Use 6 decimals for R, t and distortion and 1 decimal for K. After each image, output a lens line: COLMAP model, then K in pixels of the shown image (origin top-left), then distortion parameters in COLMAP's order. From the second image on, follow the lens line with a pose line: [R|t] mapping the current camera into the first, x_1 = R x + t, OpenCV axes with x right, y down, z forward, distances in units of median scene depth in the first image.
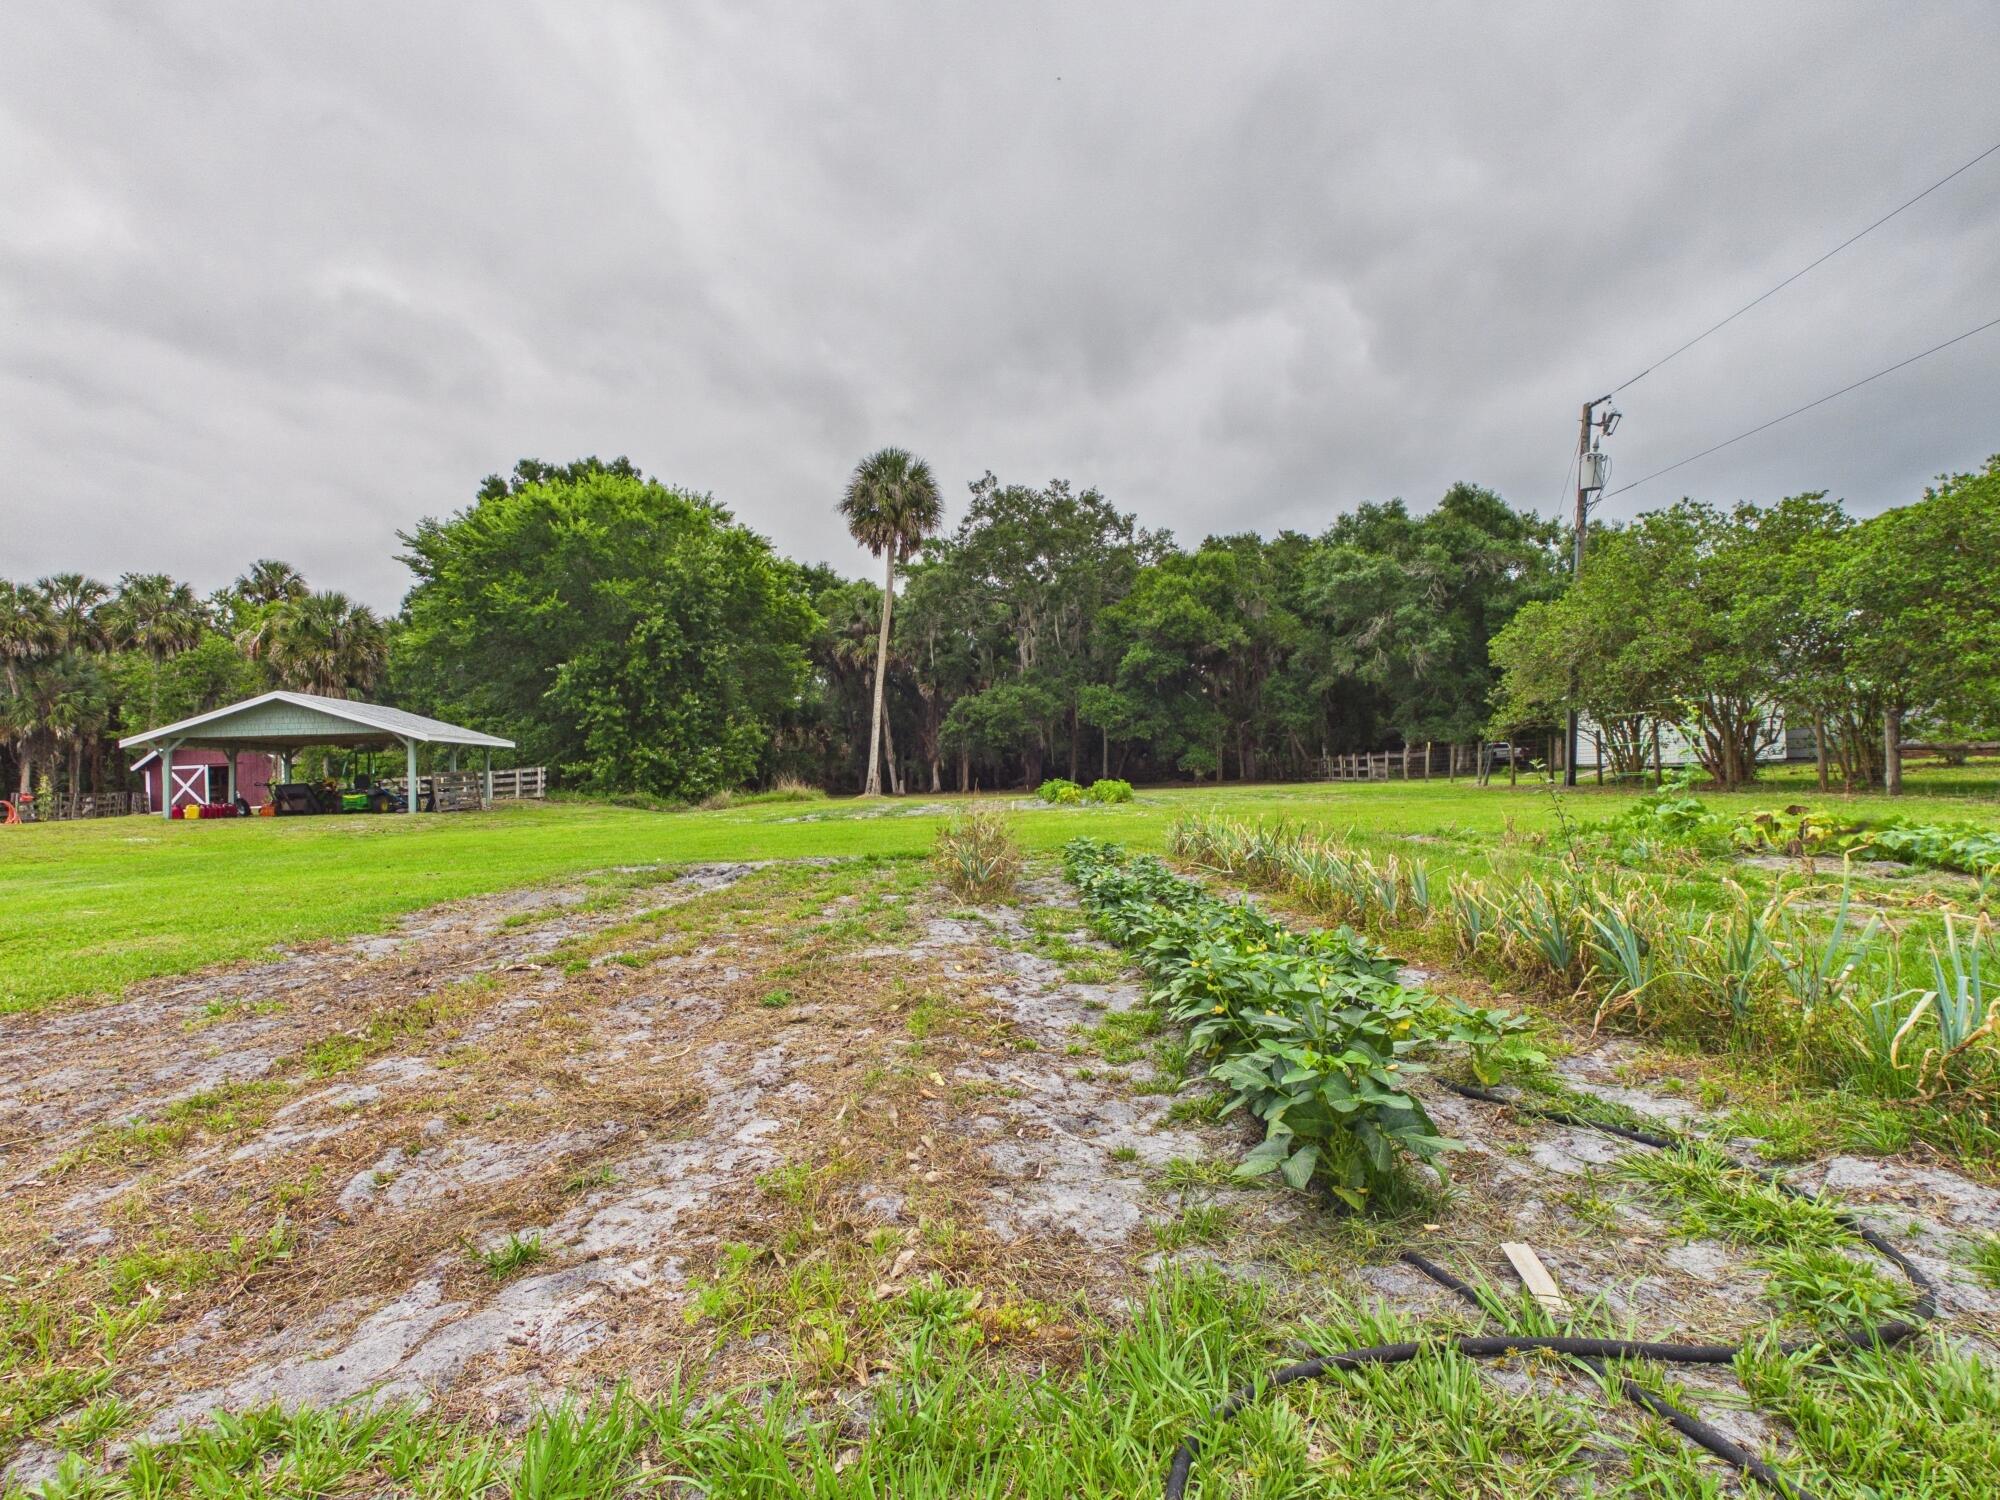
lens RADIAL K [[1069.7, 0, 1008.2], [0, 1069.7, 755.7], [0, 0, 1]] dist [0.002334, 0.000920]
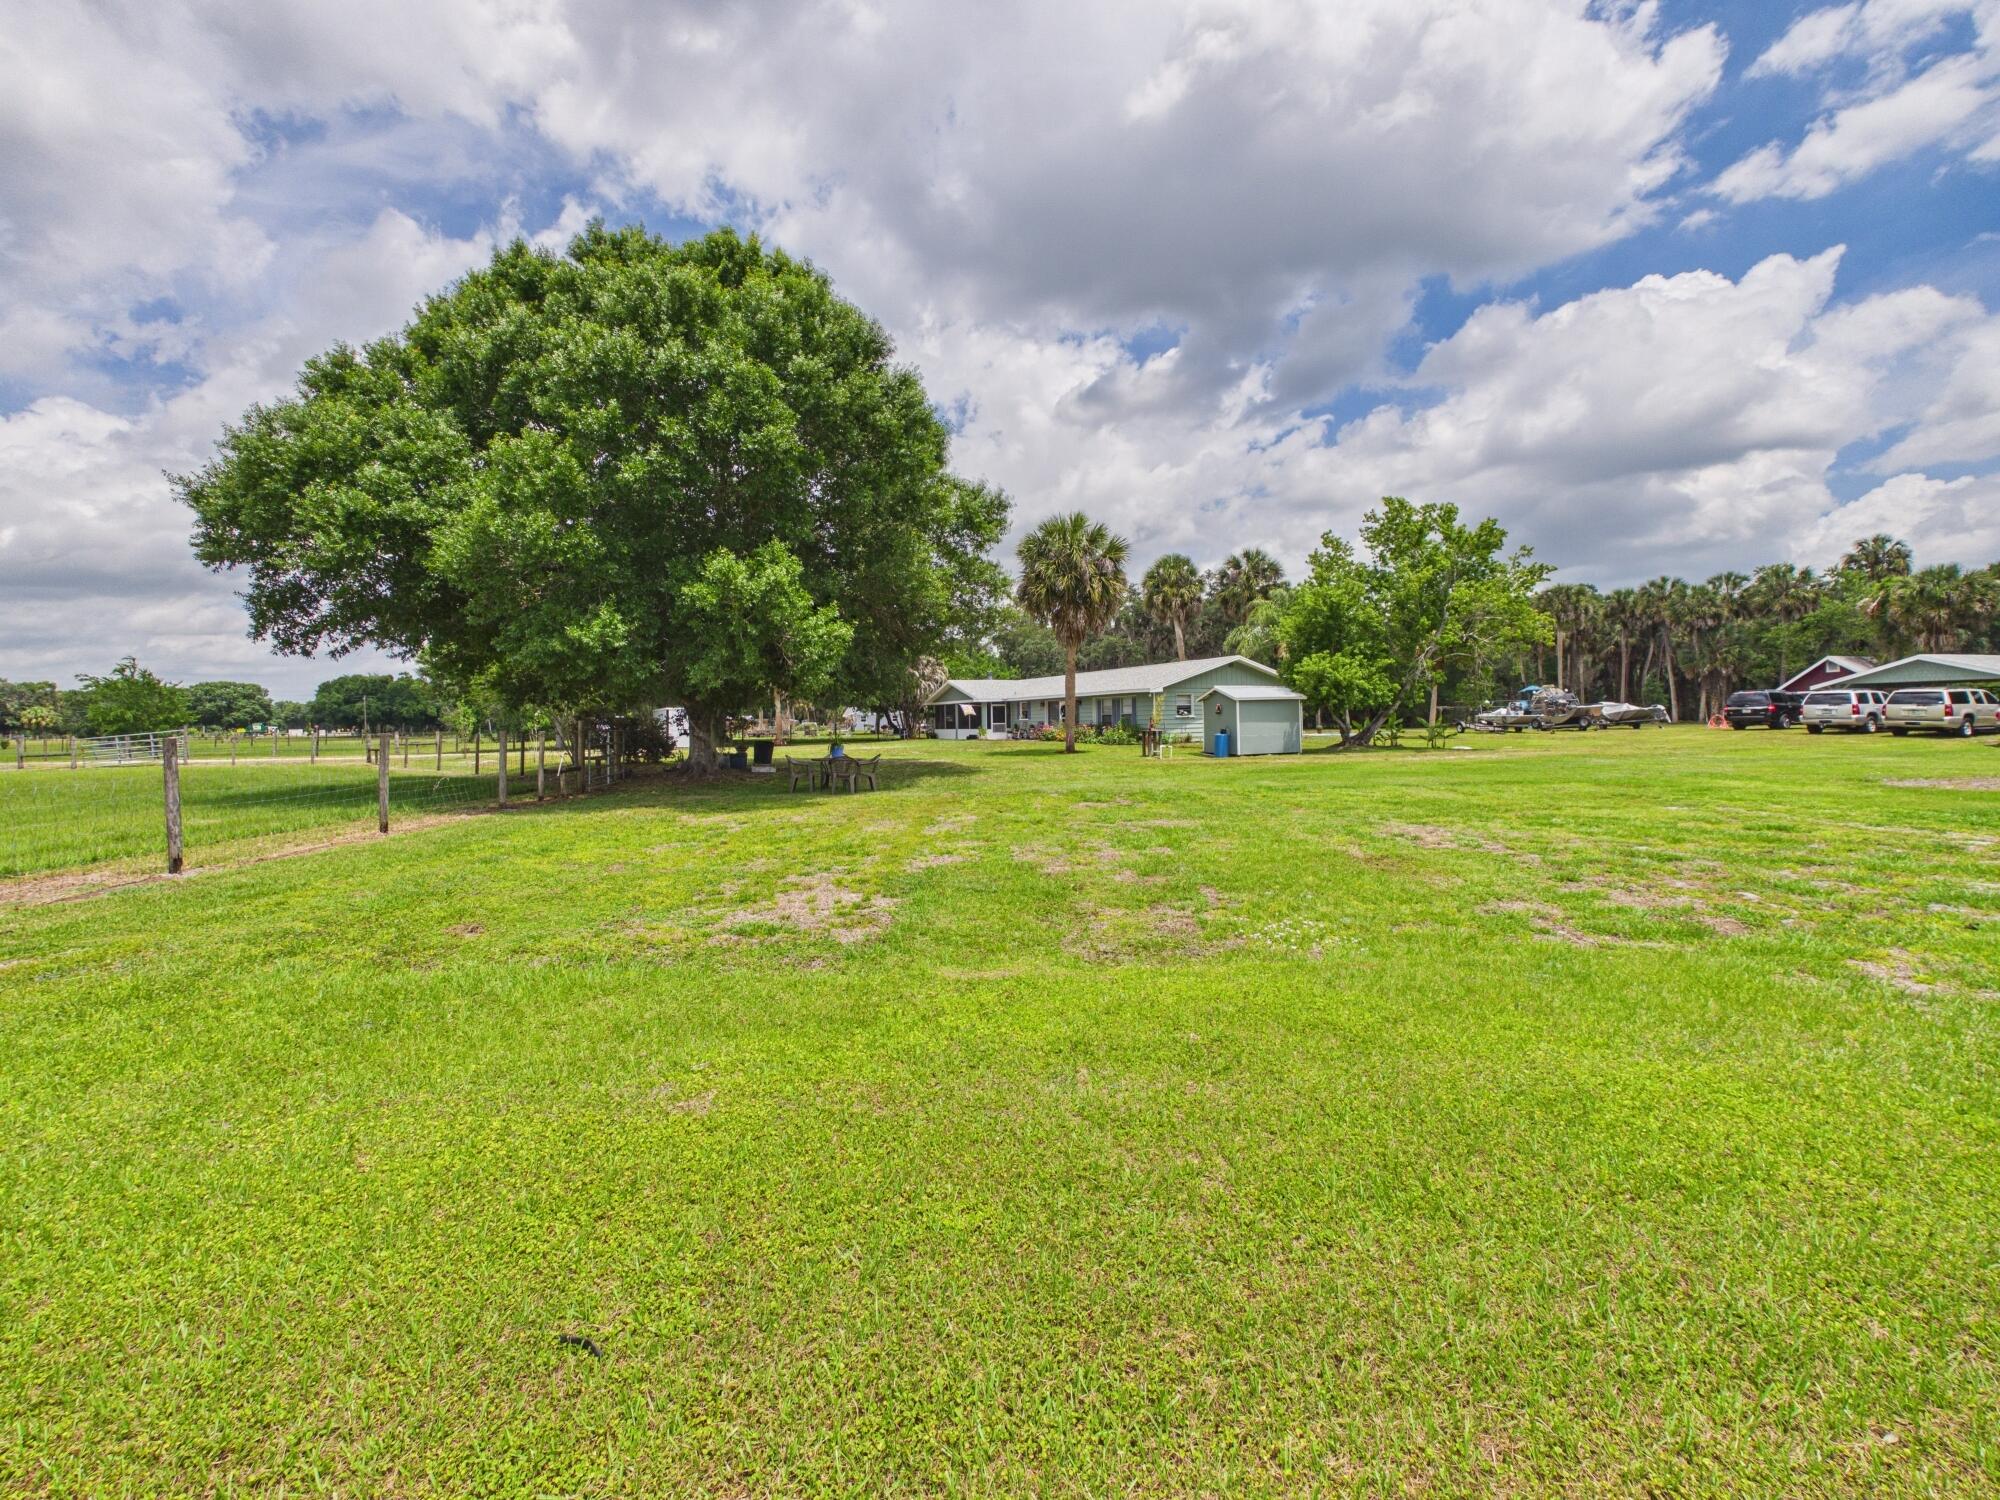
lens RADIAL K [[818.5, 0, 998.9], [0, 818.5, 708.8], [0, 0, 1]] dist [-0.001589, 0.001348]
pose [[0.176633, 0.016937, -0.984131, 0.177045], [0.028892, 0.999332, 0.022384, -0.027784], [0.983853, -0.032387, 0.176025, -0.360356]]
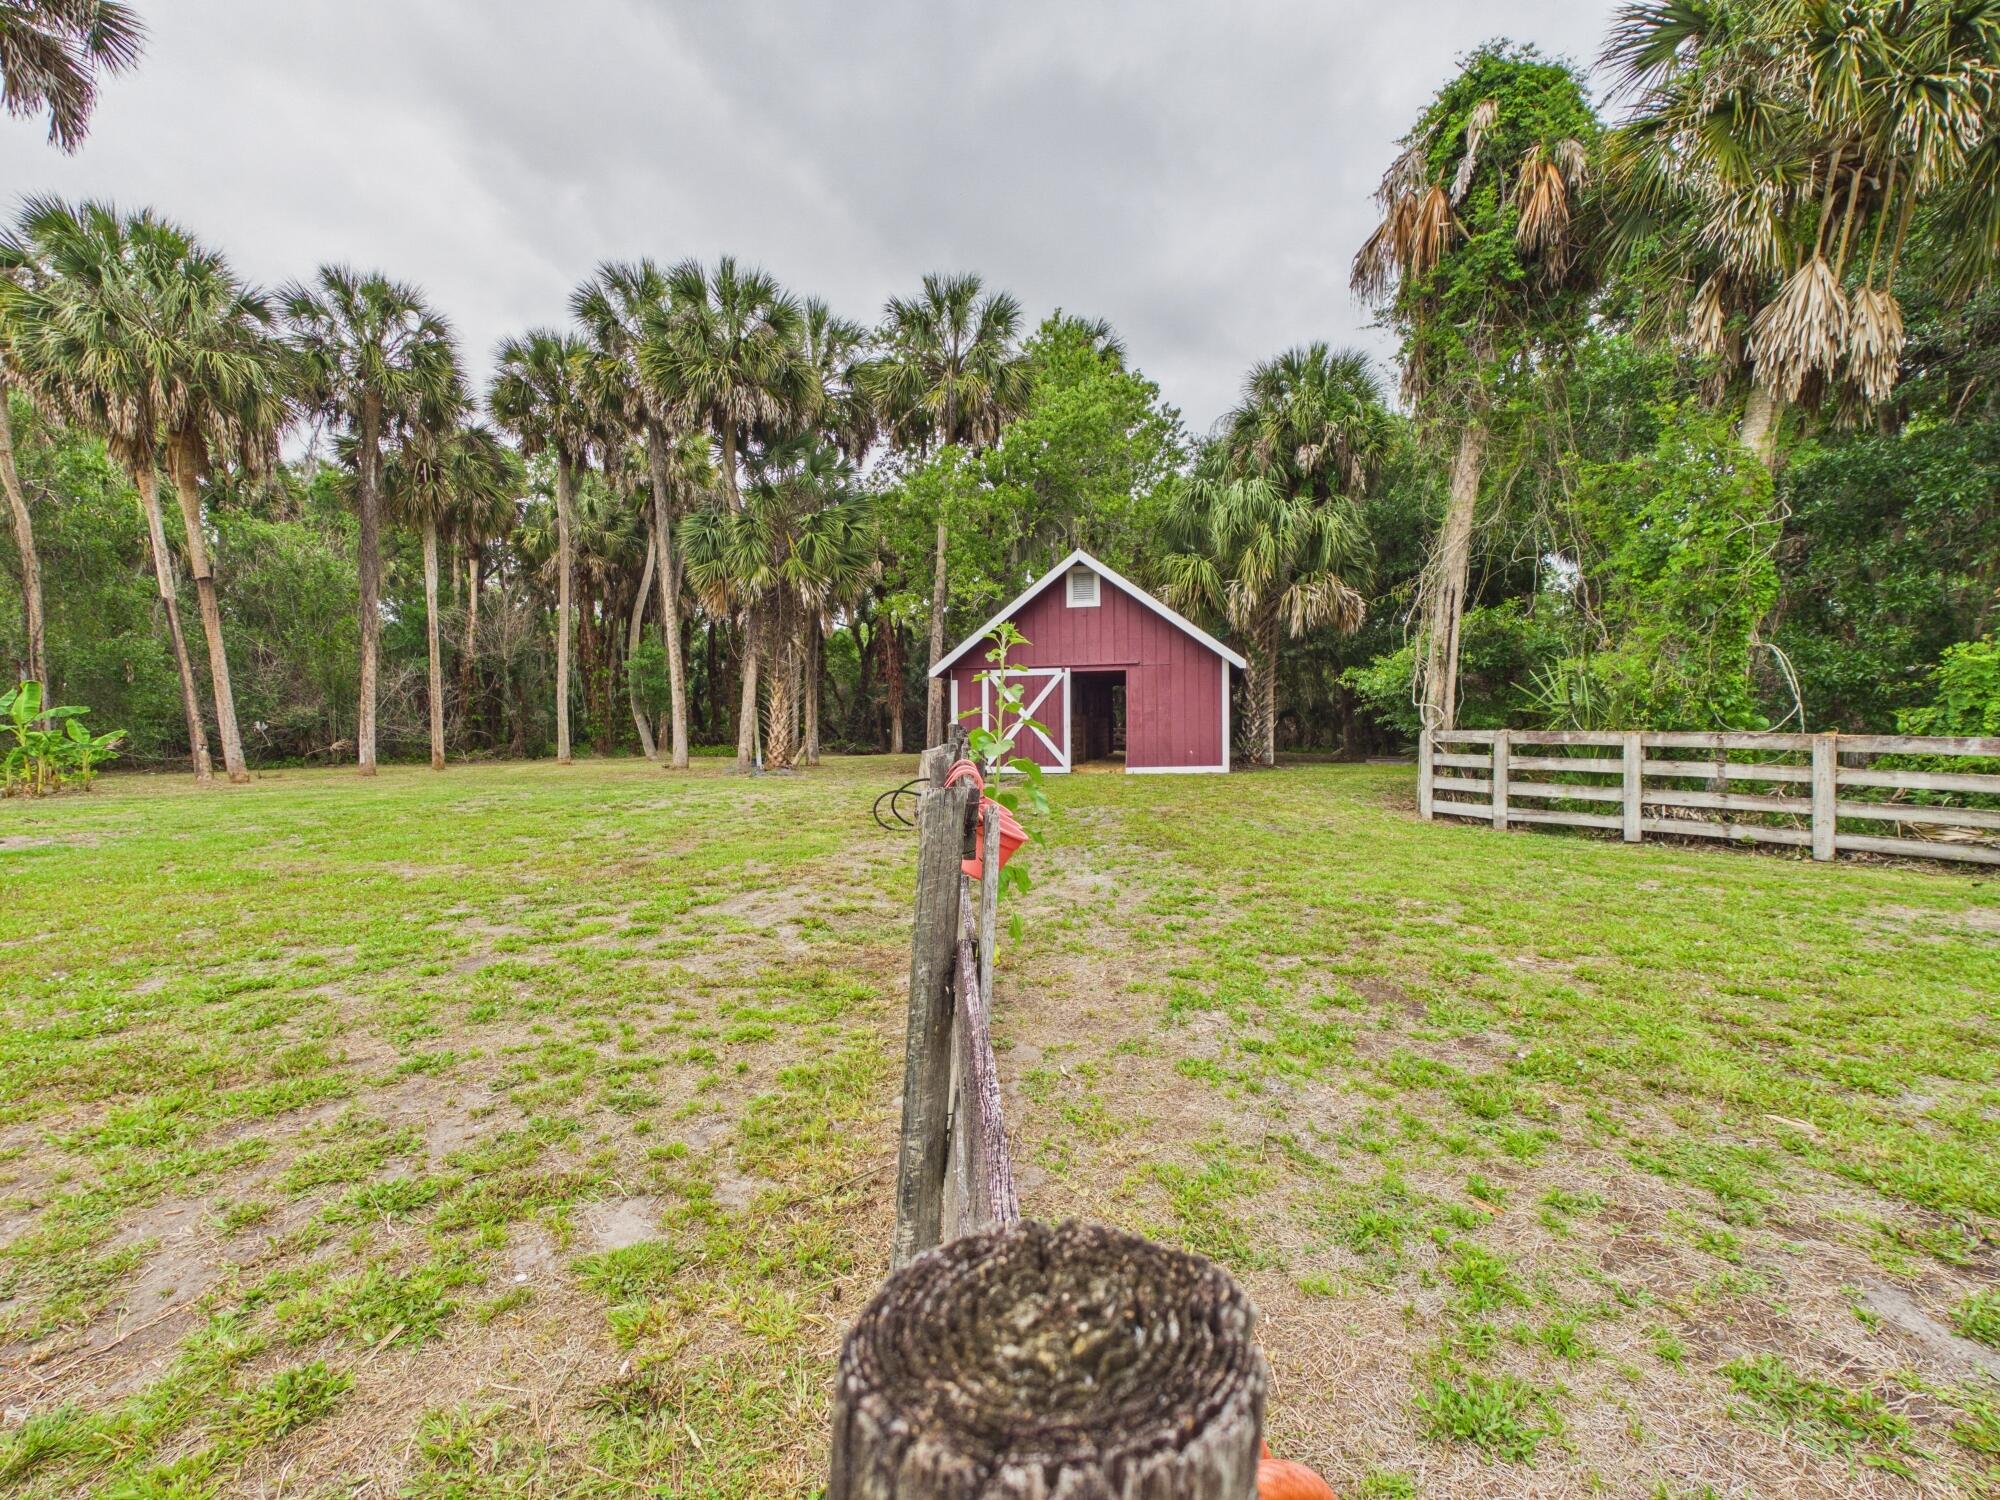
lens RADIAL K [[892.2, 0, 994.4], [0, 892.2, 764.1], [0, 0, 1]] dist [0.004280, -0.001914]
pose [[0.904904, 0.056365, -0.421867, -0.713029], [-0.025494, 0.996591, 0.078468, 0.023335], [0.424852, -0.060251, 0.903256, 0.751843]]
